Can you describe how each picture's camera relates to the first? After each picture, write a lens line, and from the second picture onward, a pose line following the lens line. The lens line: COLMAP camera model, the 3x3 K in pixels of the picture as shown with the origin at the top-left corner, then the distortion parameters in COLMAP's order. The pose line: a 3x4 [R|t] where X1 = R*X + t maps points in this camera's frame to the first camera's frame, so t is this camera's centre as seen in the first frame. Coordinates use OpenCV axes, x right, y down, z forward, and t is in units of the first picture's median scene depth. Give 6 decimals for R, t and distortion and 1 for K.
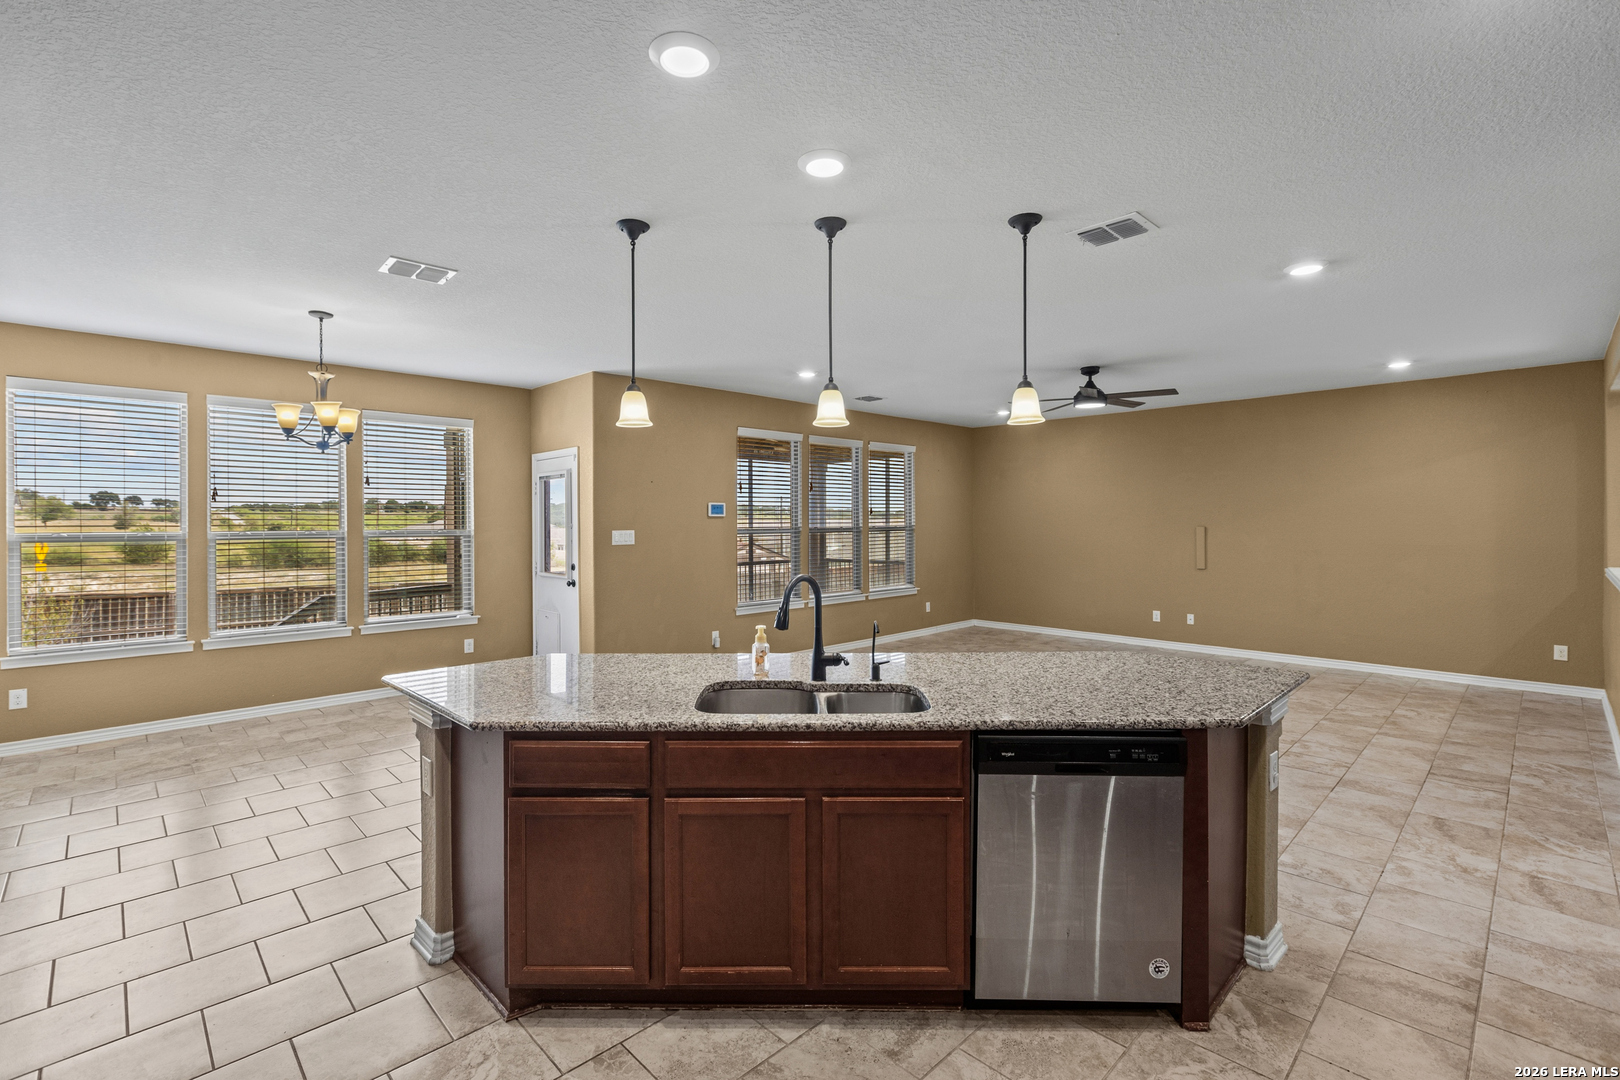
lens RADIAL K [[729.3, 0, 810.3], [0, 729.3, 534.7], [0, 0, 1]] dist [0.000224, 0.000018]
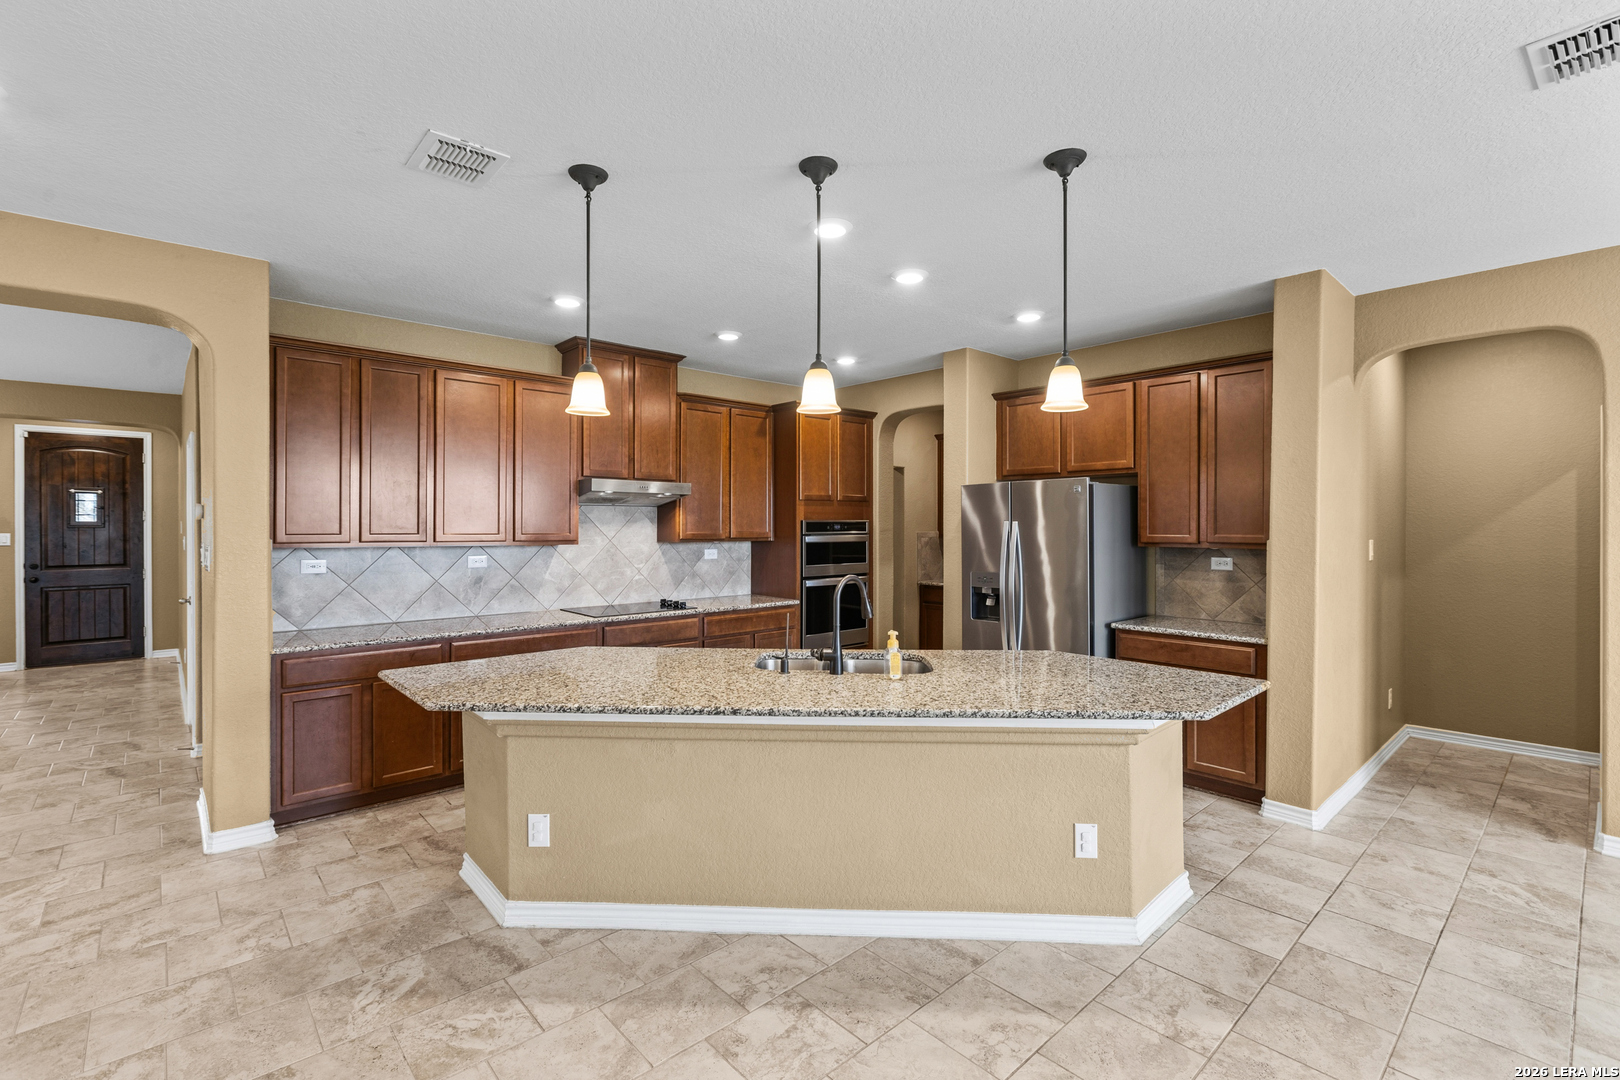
lens RADIAL K [[715.5, 0, 794.8], [0, 715.5, 534.7], [0, 0, 1]] dist [-0.008803, 0.000627]
pose [[-0.998780, 0.009660, 0.048432, 0.022424], [0.010789, 0.999675, 0.023114, -0.022245], [-0.048193, 0.023608, -0.998559, 1.846760]]
